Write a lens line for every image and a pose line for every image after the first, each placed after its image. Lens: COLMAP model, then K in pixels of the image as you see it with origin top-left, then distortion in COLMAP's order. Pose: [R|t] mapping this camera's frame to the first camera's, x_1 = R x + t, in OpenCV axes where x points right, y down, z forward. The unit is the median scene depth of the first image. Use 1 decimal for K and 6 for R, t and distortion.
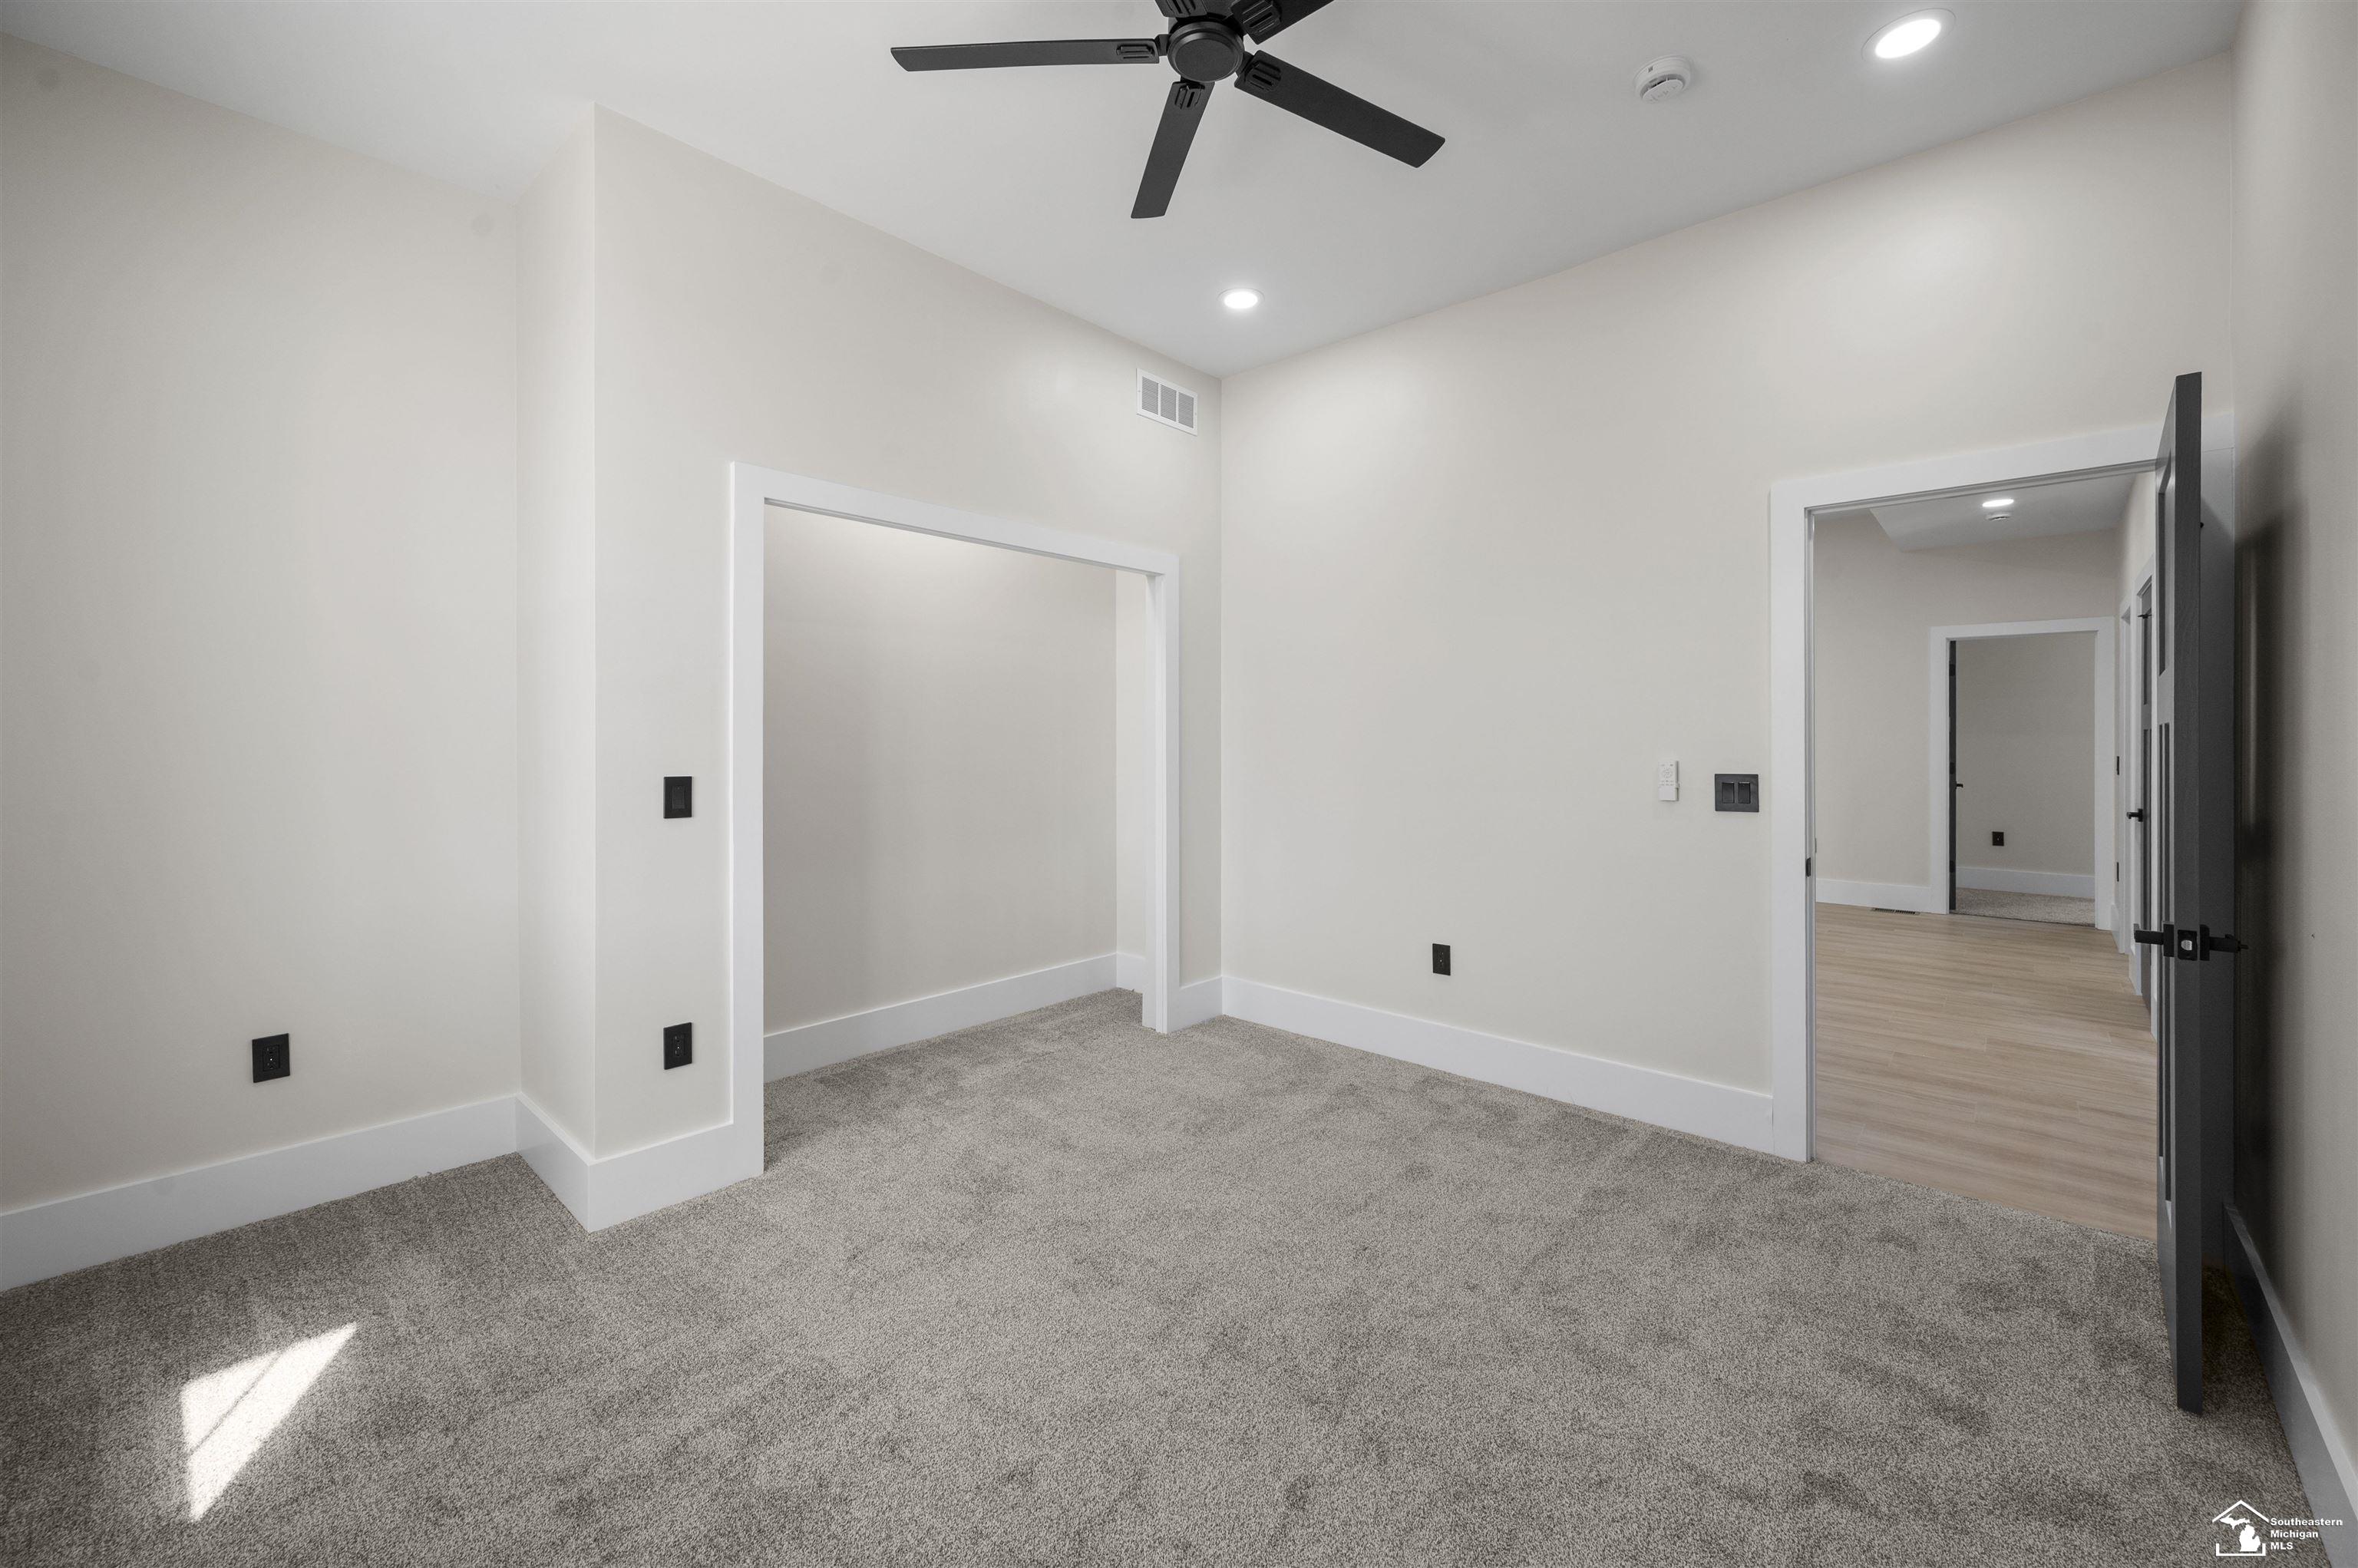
lens RADIAL K [[929.1, 0, 1185.3], [0, 929.1, 771.1], [0, 0, 1]] dist [0.001334, 0.000248]
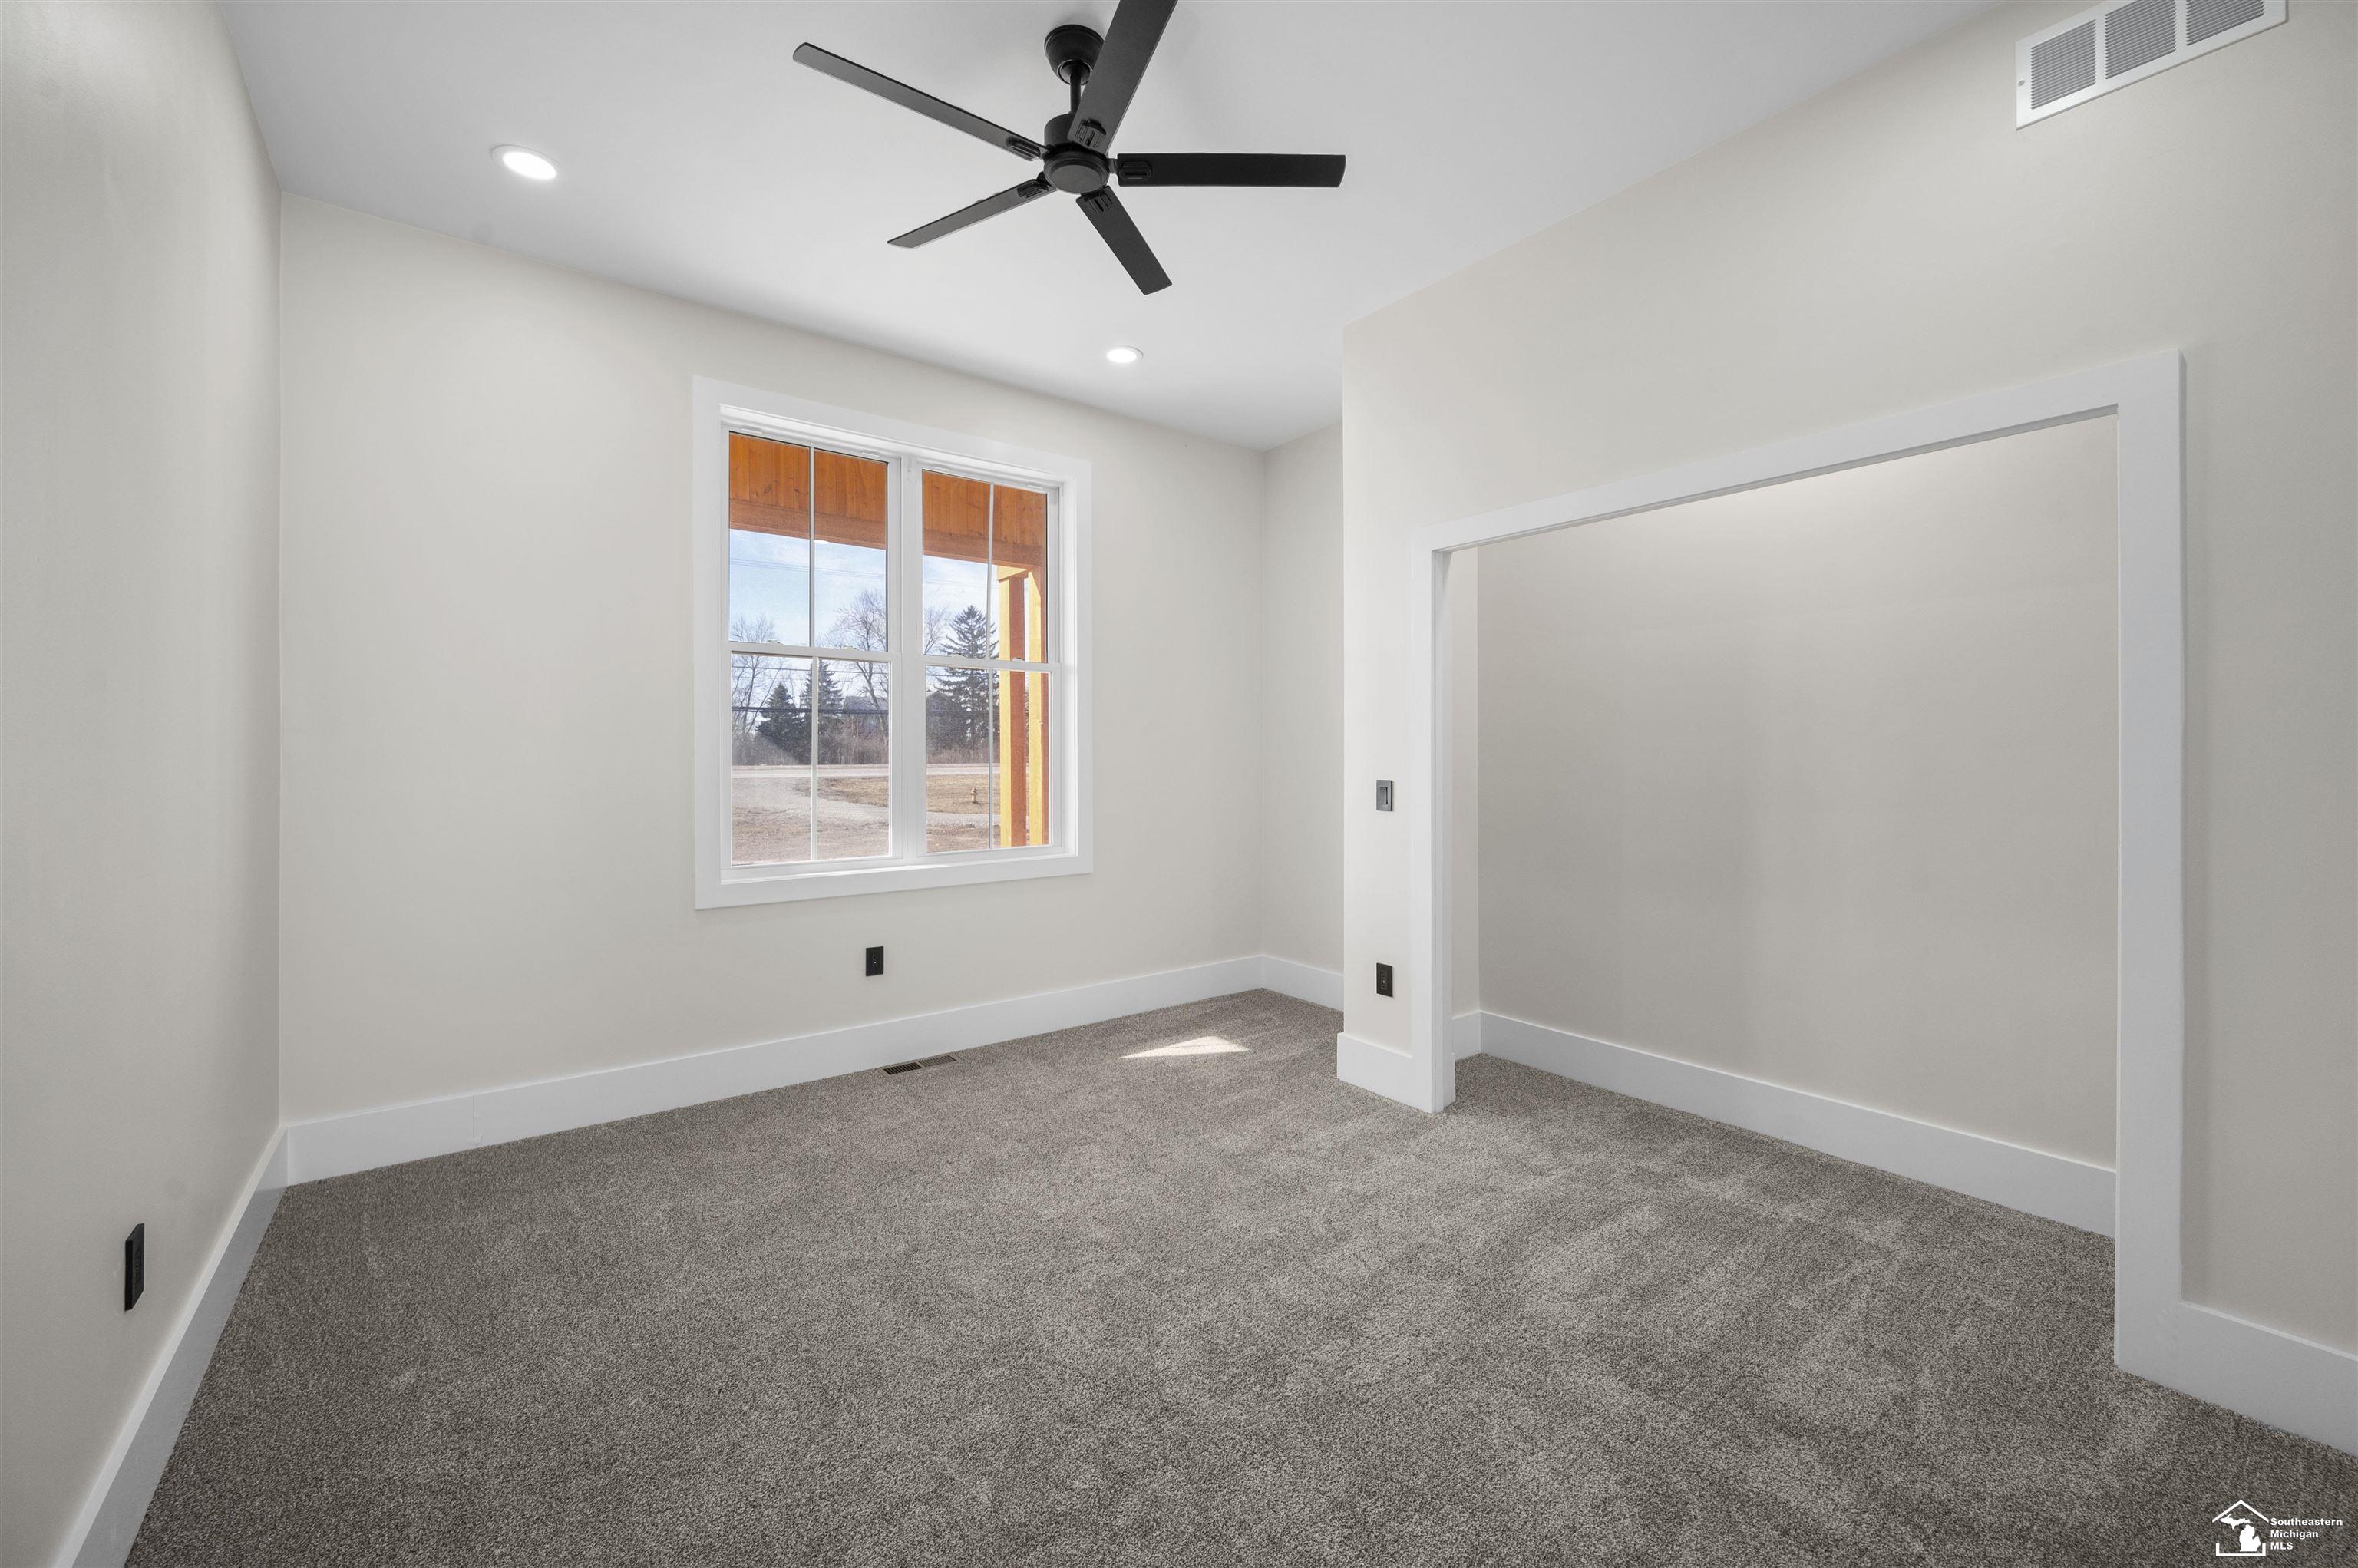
lens RADIAL K [[937.1, 0, 1177.3], [0, 937.1, 754.4], [0, 0, 1]] dist [0.002045, 0.000221]
pose [[-0.196950, 0.000685, -0.980413, 0.782189], [-0.024869, 0.999674, 0.005695, -0.028726], [0.980098, 0.025504, -0.196869, 0.890827]]
